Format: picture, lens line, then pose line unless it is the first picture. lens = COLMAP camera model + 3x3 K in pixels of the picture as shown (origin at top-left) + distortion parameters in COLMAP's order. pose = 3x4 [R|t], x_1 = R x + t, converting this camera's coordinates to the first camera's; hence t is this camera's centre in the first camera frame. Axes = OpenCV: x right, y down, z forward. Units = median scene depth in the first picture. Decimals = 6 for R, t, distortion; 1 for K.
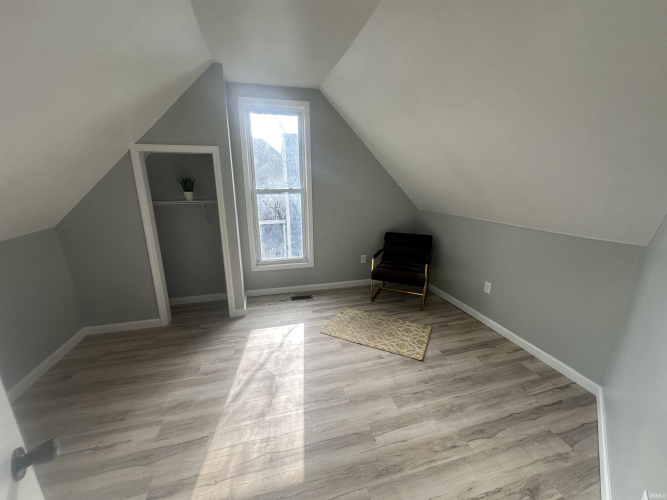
lens RADIAL K [[270.2, 0, 335.3], [0, 270.2, 248.8], [0, 0, 1]] dist [-0.001541, -0.000029]
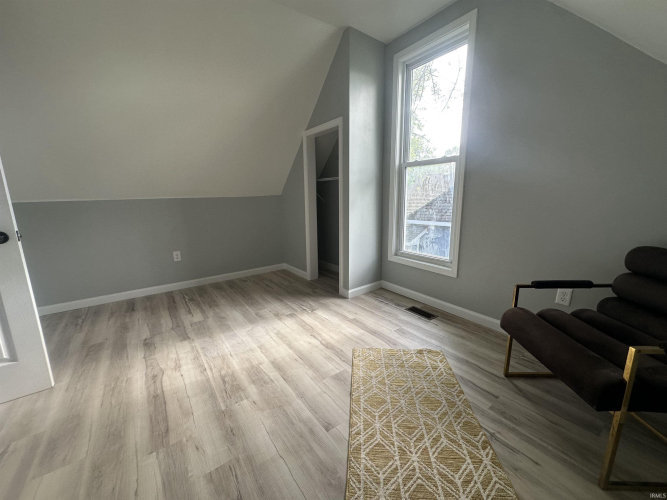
lens RADIAL K [[270.2, 0, 335.3], [0, 270.2, 248.8], [0, 0, 1]] dist [-0.001541, -0.000029]
pose [[0.346864, 0.175567, -0.921337, 0.544786], [-0.215556, 0.970952, 0.103869, -0.006079], [0.912809, 0.162571, 0.374633, 0.666316]]
